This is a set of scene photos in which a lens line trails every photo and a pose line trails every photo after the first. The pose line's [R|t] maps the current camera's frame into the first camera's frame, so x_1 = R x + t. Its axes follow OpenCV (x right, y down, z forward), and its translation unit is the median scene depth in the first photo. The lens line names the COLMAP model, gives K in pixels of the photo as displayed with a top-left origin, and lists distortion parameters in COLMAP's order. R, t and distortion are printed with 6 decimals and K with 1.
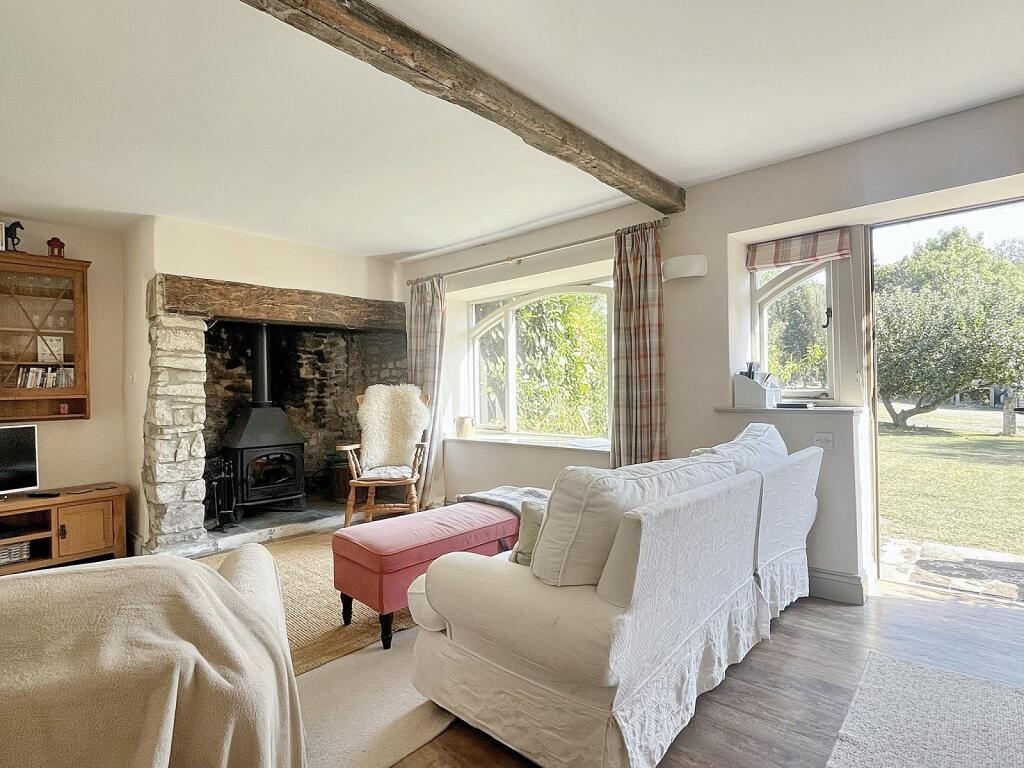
lens RADIAL K [[532.8, 0, 514.1], [0, 532.8, 387.3], [0, 0, 1]] dist [-0.002320, -0.000614]
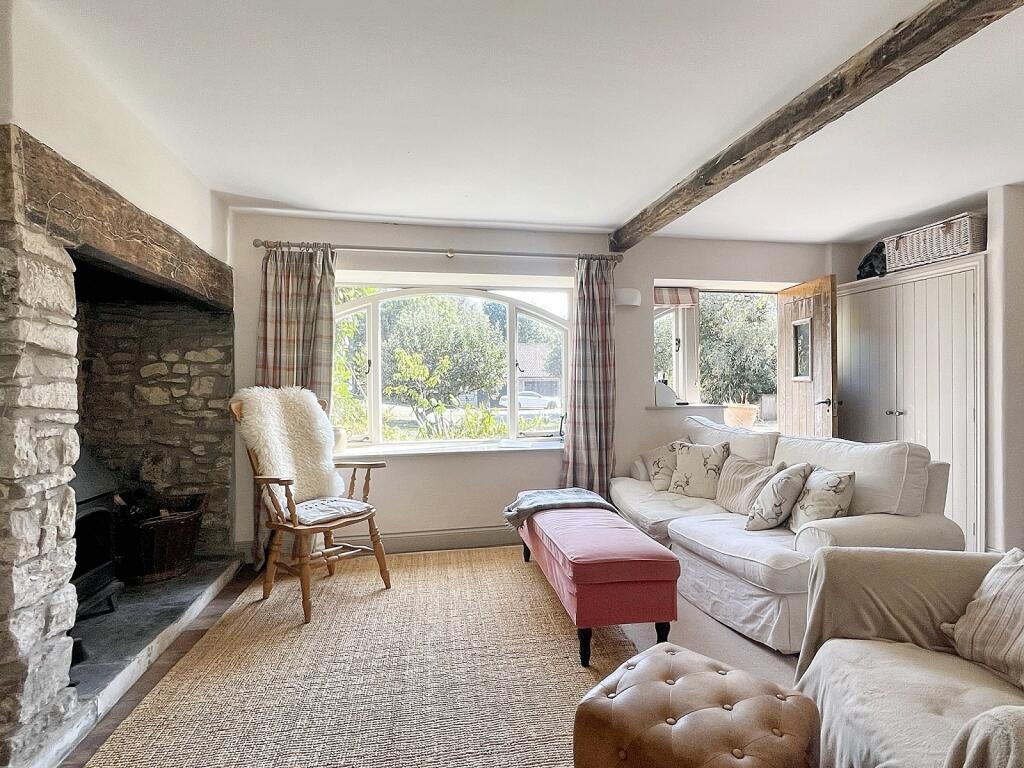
lens RADIAL K [[532.8, 0, 514.1], [0, 532.8, 387.3], [0, 0, 1]] dist [-0.002320, -0.000614]
pose [[0.590153, 0.007393, 0.807258, -0.748375], [-0.000717, 0.999962, -0.008634, 0.001601], [-0.807291, 0.004517, 0.590136, 0.405594]]
